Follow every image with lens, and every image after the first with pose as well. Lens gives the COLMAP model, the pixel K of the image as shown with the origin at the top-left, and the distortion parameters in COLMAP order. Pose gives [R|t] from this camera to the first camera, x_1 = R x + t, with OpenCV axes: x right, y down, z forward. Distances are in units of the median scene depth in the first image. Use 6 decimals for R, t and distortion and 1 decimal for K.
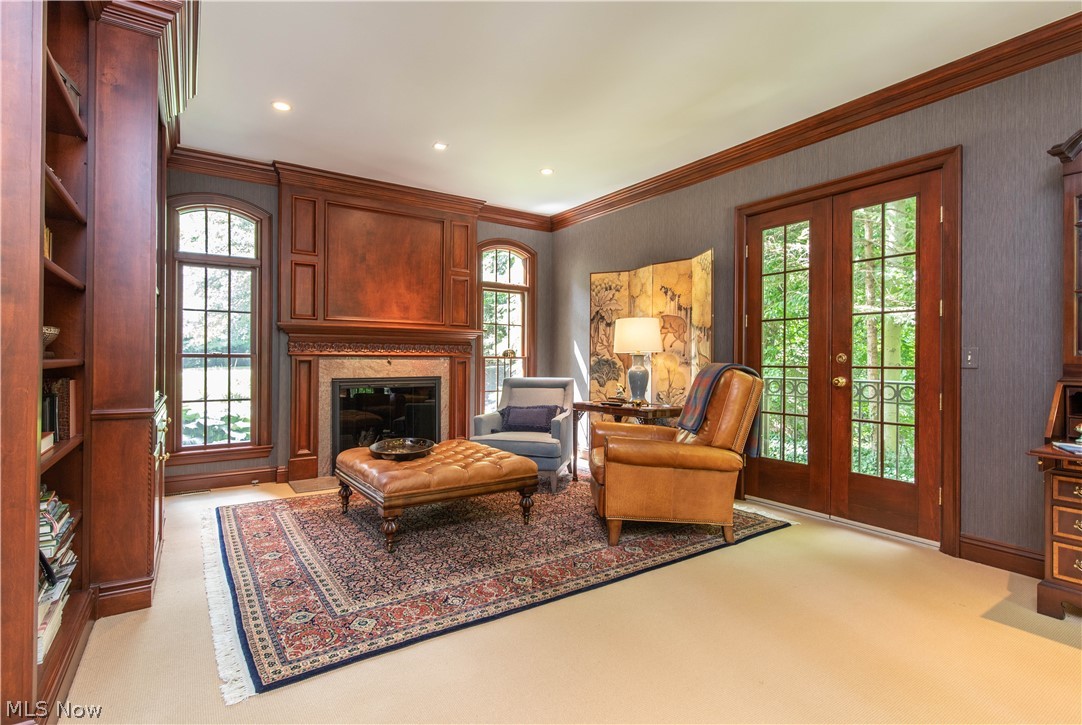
lens RADIAL K [[525.1, 0, 543.0], [0, 525.1, 360.1], [0, 0, 1]] dist [0.005728, -0.002682]
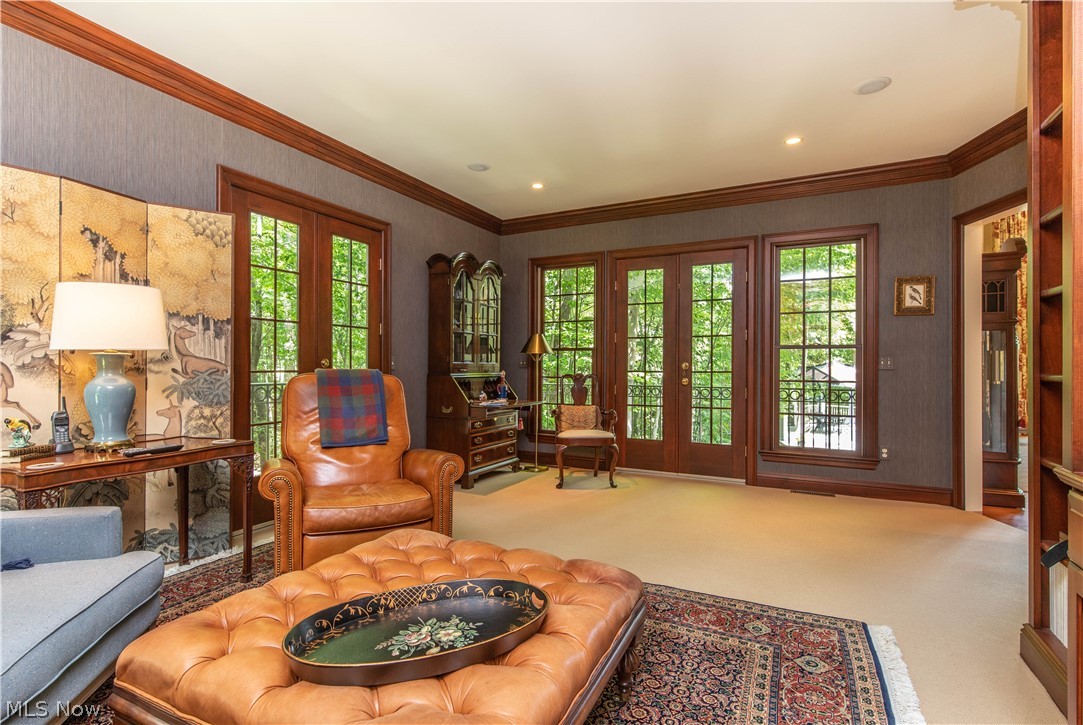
lens RADIAL K [[525.6, 0, 542.3], [0, 525.6, 364.2], [0, 0, 1]] dist [0.005728, -0.002682]
pose [[-0.484650, -0.003725, 0.874700, -0.968050], [-0.005715, 0.999983, 0.001092, -0.007976], [-0.874689, -0.004470, -0.484663, 1.748788]]
